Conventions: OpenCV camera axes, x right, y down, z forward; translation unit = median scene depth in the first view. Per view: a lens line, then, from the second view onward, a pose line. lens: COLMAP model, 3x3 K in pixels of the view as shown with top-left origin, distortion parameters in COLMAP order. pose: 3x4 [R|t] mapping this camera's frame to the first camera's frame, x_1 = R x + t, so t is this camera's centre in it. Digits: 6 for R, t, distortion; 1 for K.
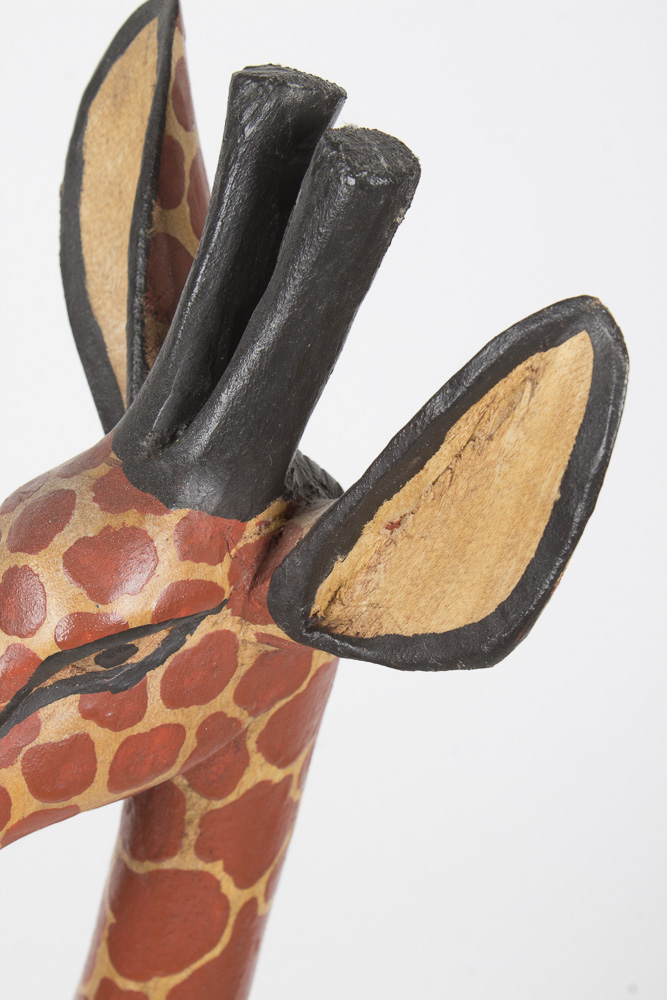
lens RADIAL K [[2295.9, 0, 332.6], [0, 2295.9, 499.4], [0, 0, 1]] dist [0.113968, 0.000000]
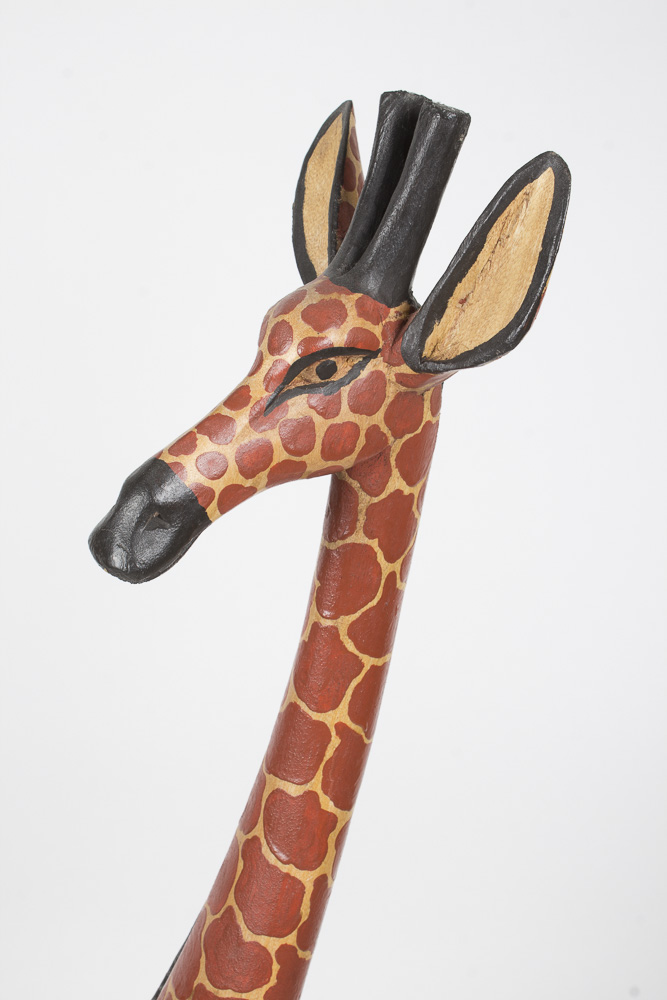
lens RADIAL K [[1644.7, 0, 335.9], [0, 1644.7, 503.1], [0, 0, 1]] dist [0.001175, 0.000000]
pose [[0.998552, -0.021664, -0.049236, -0.017211], [0.007989, 0.964891, -0.262528, 0.543425], [0.053195, 0.261755, 0.963667, -0.345018]]
